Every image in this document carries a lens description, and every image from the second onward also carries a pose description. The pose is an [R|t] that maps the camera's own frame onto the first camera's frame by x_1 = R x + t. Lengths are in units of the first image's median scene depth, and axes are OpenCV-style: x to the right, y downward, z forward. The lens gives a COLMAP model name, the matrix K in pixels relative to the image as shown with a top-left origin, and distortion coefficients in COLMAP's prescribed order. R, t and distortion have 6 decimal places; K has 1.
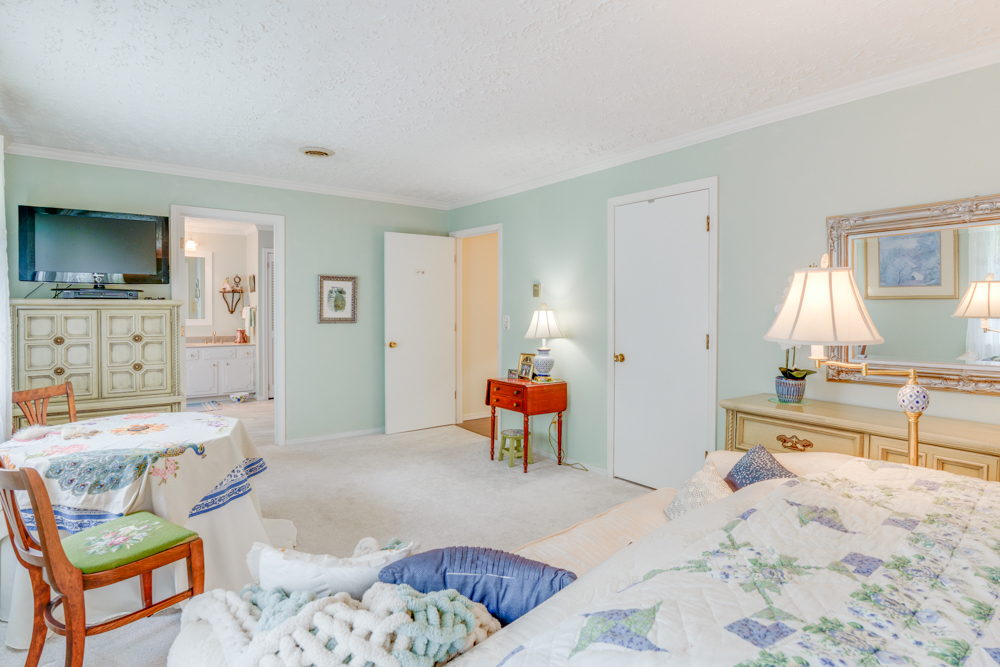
lens RADIAL K [[531.0, 0, 504.5], [0, 531.0, 319.4], [0, 0, 1]] dist [-0.021371, 0.001608]
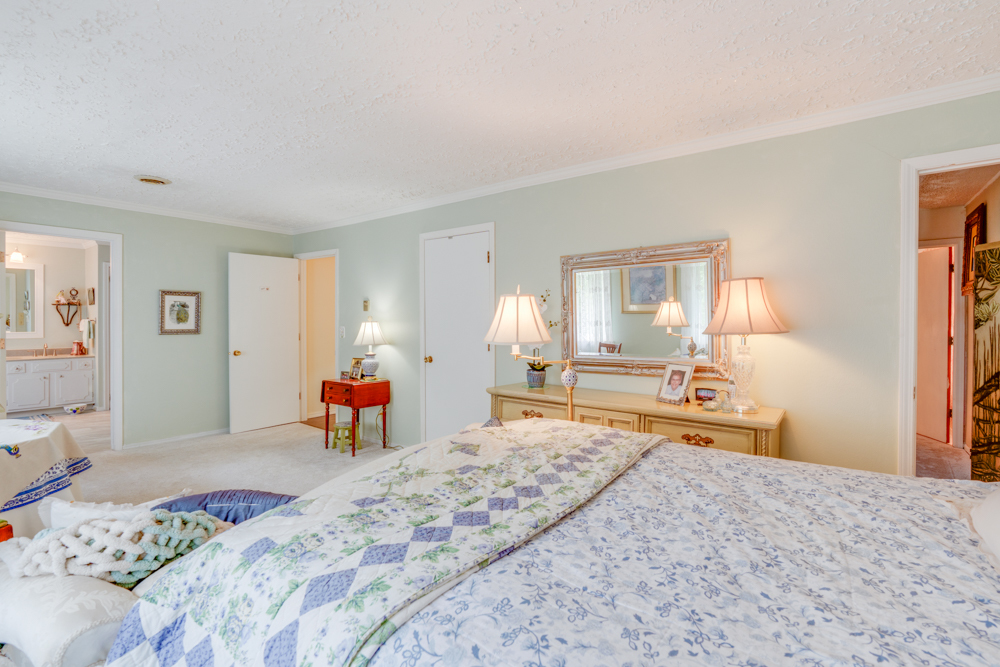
lens RADIAL K [[460.4, 0, 501.2], [0, 460.4, 322.8], [0, 0, 1]] dist [-0.018054, 0.002057]
pose [[0.962031, -0.003386, 0.272919, 0.078690], [0.007371, 0.999881, -0.013577, 0.000989], [-0.272840, 0.015073, 0.961941, -0.102578]]
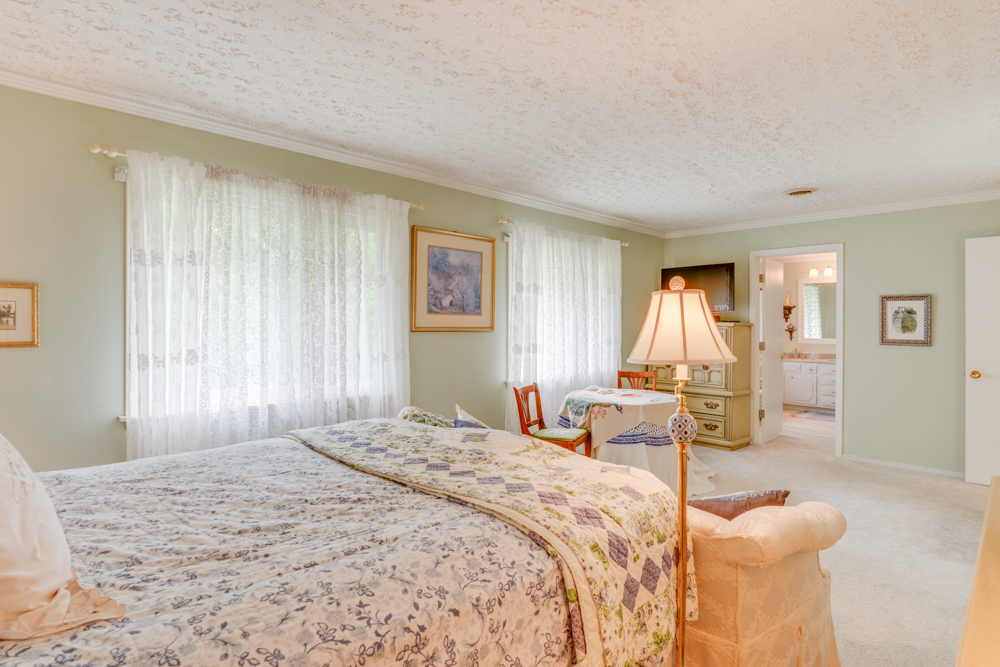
lens RADIAL K [[531.0, 0, 504.5], [0, 531.0, 319.4], [0, 0, 1]] dist [-0.021371, 0.001608]
pose [[0.130096, -0.010627, -0.991444, 0.630869], [-0.029071, 0.999472, -0.014528, -0.006144], [0.991075, 0.030712, 0.129719, 0.214226]]
